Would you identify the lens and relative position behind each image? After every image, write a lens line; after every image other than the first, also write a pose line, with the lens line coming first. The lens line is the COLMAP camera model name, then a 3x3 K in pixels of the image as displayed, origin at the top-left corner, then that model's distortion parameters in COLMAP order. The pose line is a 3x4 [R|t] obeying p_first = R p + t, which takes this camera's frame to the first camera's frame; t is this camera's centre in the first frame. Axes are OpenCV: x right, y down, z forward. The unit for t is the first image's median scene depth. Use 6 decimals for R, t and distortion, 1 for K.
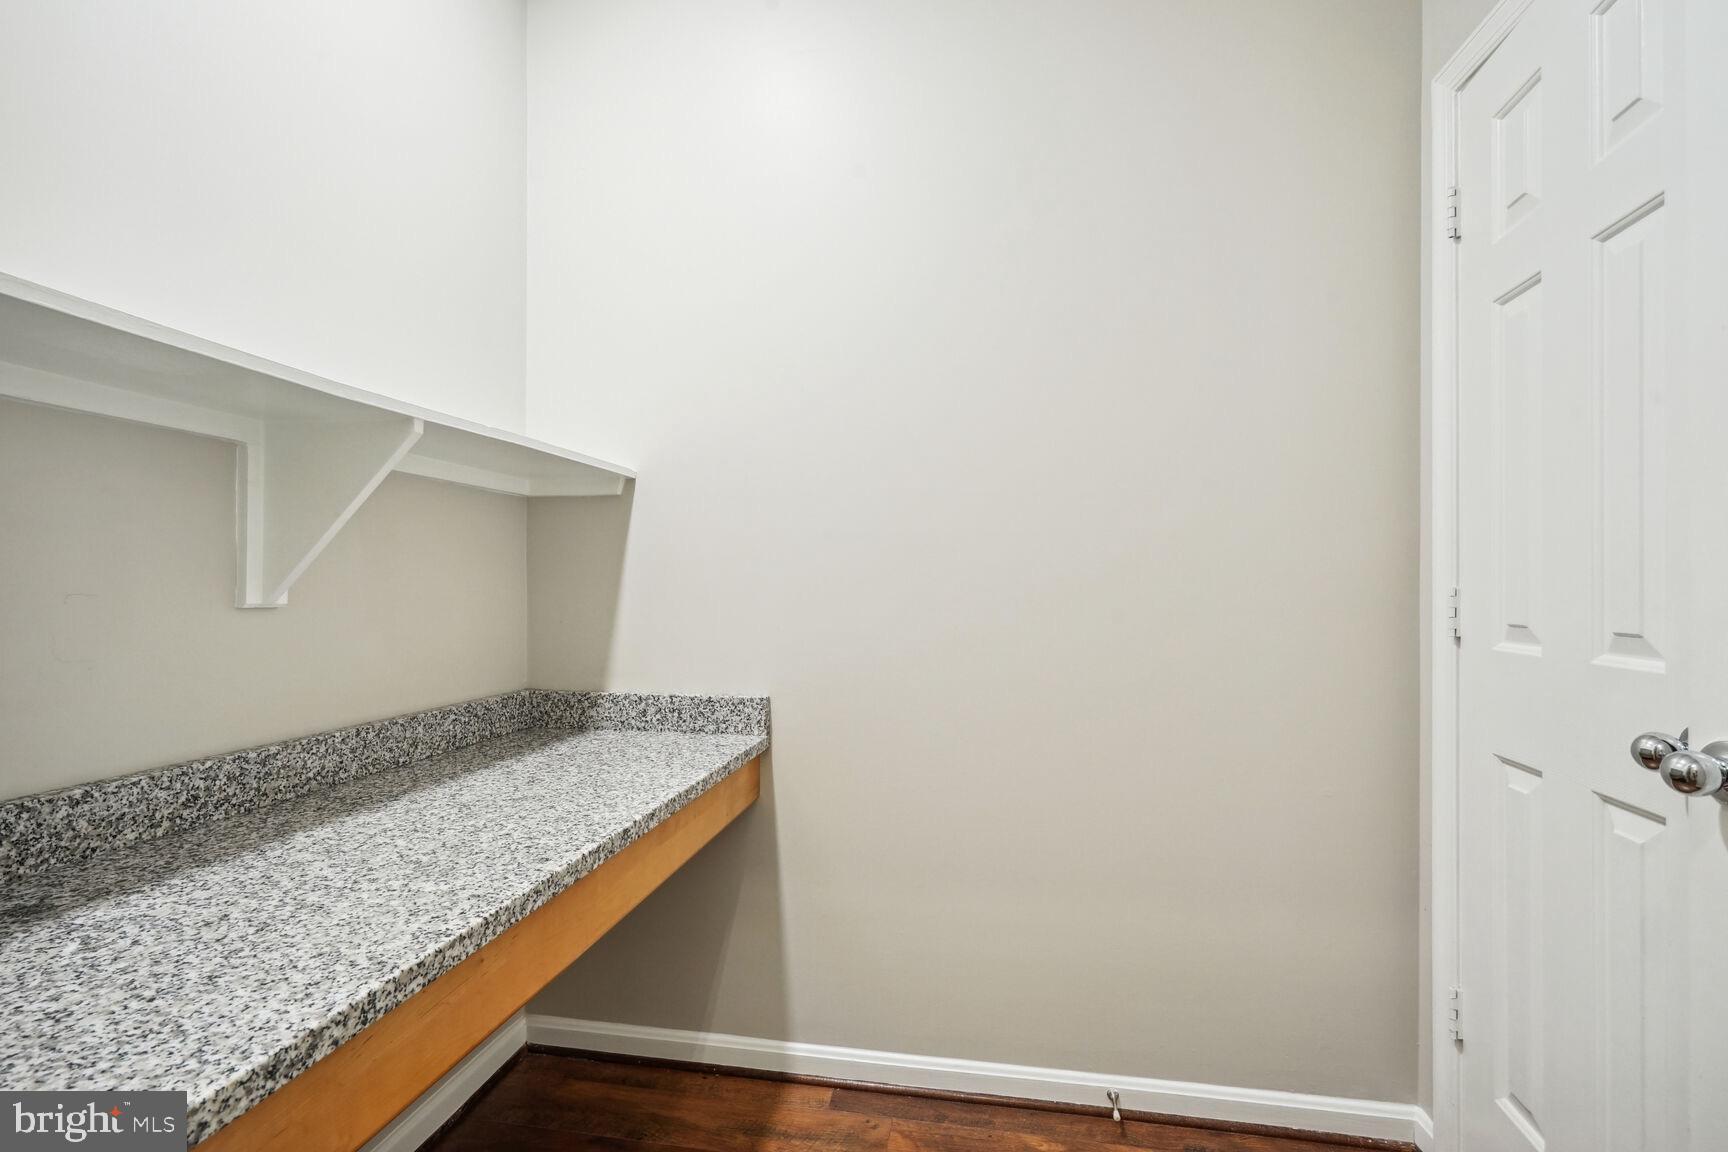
lens RADIAL K [[793.3, 0, 856.8], [0, 793.3, 591.9], [0, 0, 1]] dist [-0.000425, 0.001108]
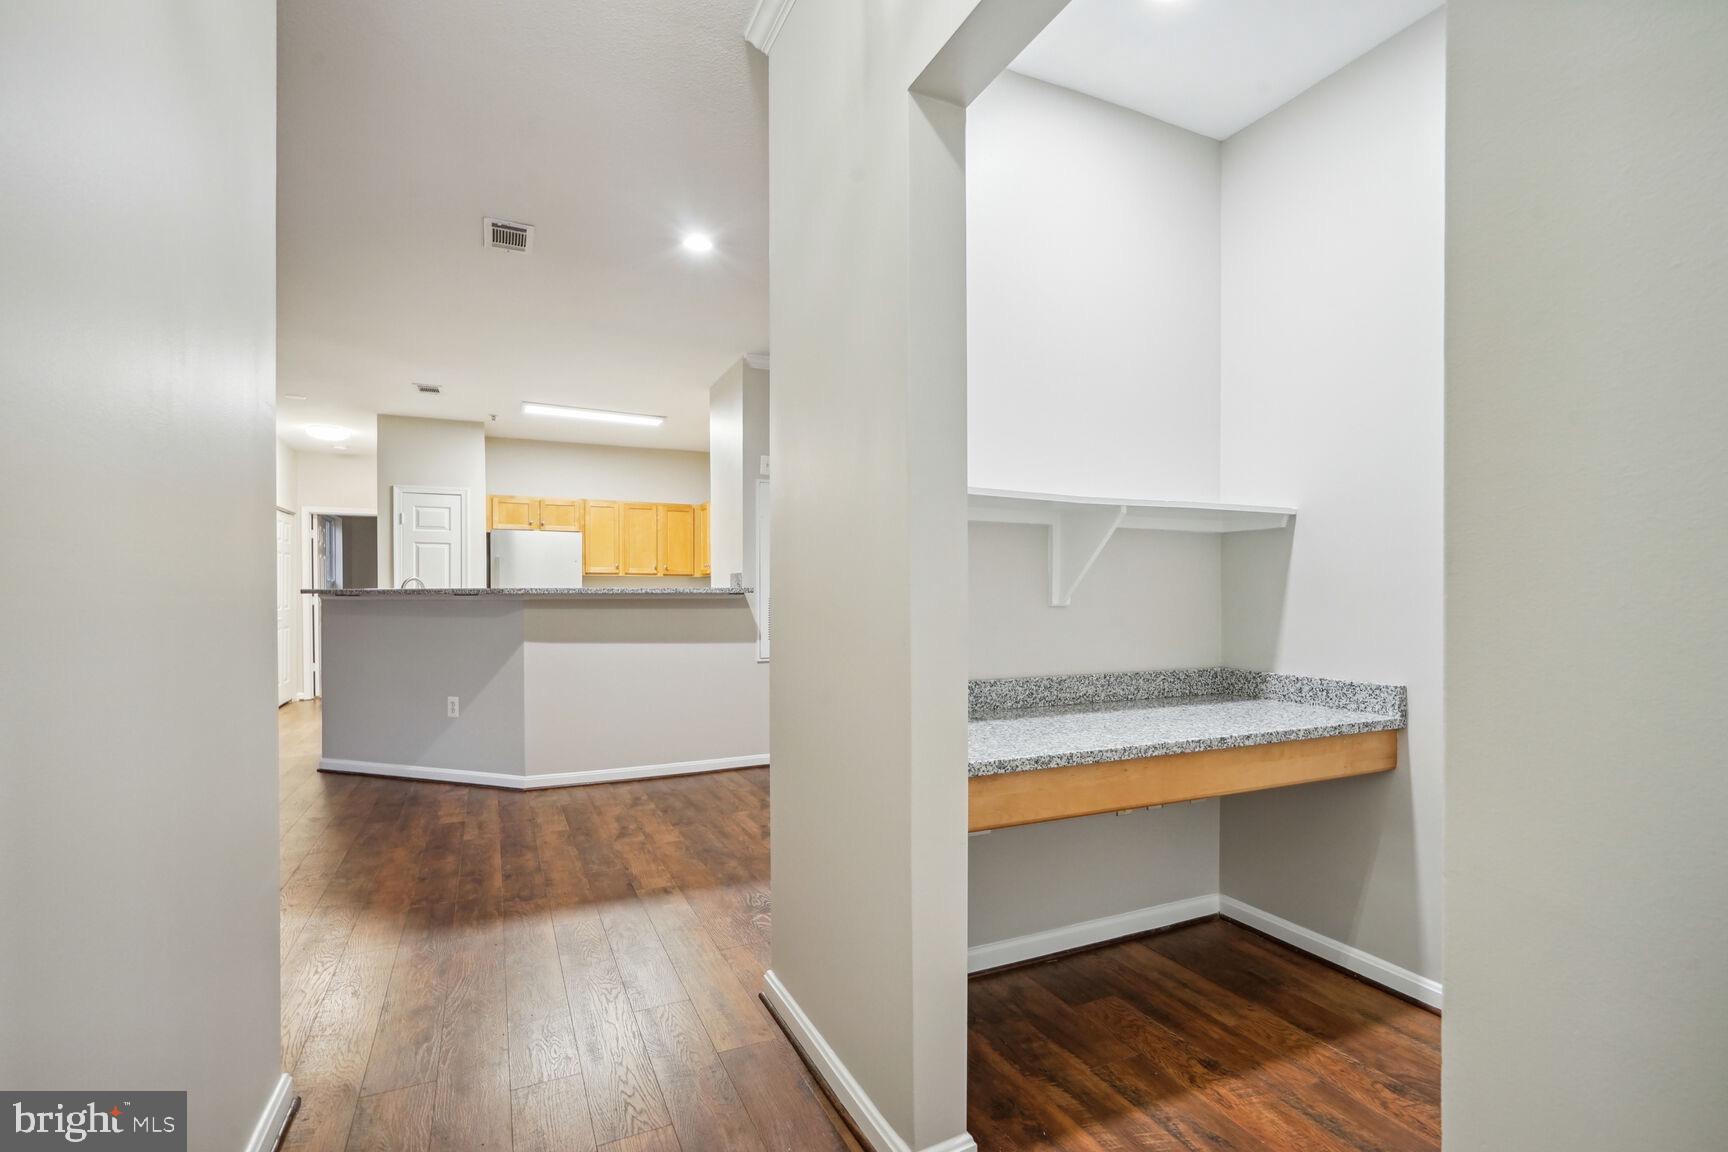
lens RADIAL K [[794.9, 0, 864.0], [0, 794.9, 576.0], [0, 0, 1]] dist [-0.000352, 0.000062]
pose [[0.583415, -0.022521, -0.811862, 0.420838], [-0.003591, 0.999534, -0.030307, 0.004195], [0.812166, 0.020597, 0.583062, -0.405534]]
